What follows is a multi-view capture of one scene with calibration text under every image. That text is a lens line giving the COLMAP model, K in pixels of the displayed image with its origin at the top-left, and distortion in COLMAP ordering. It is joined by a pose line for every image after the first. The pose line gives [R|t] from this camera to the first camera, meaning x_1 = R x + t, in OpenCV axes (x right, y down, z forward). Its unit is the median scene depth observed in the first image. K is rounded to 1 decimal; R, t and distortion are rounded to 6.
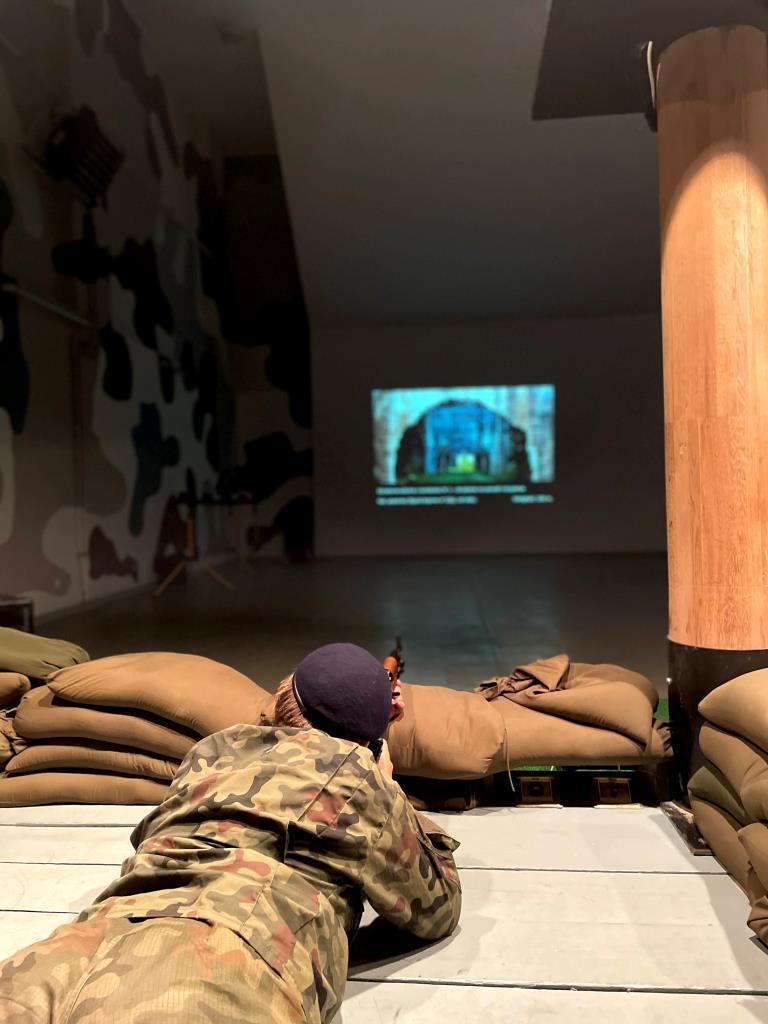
lens RADIAL K [[735.9, 0, 384.0], [0, 735.9, 512.0], [0, 0, 1]] dist [0.008573, 0.002967]
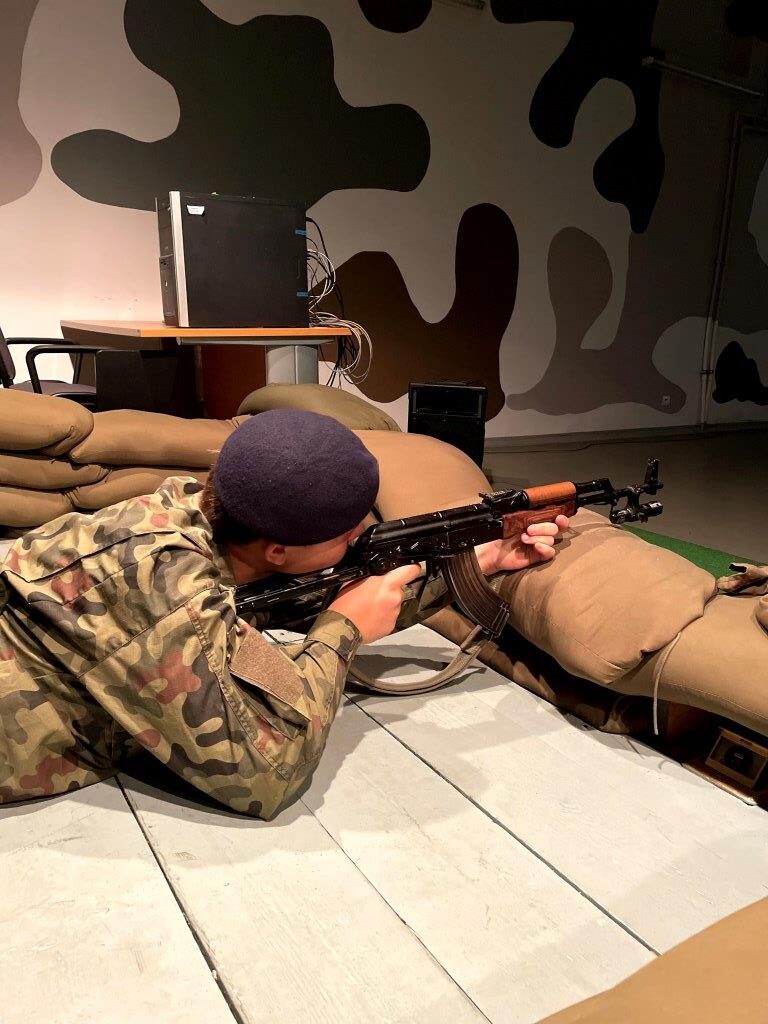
lens RADIAL K [[735.9, 0, 384.0], [0, 735.9, 512.0], [0, 0, 1]] dist [0.008573, 0.002967]
pose [[0.618806, 0.229209, -0.751361, 0.685441], [-0.049884, 0.966019, 0.253610, 0.101830], [0.783959, -0.119455, 0.609212, 0.753211]]
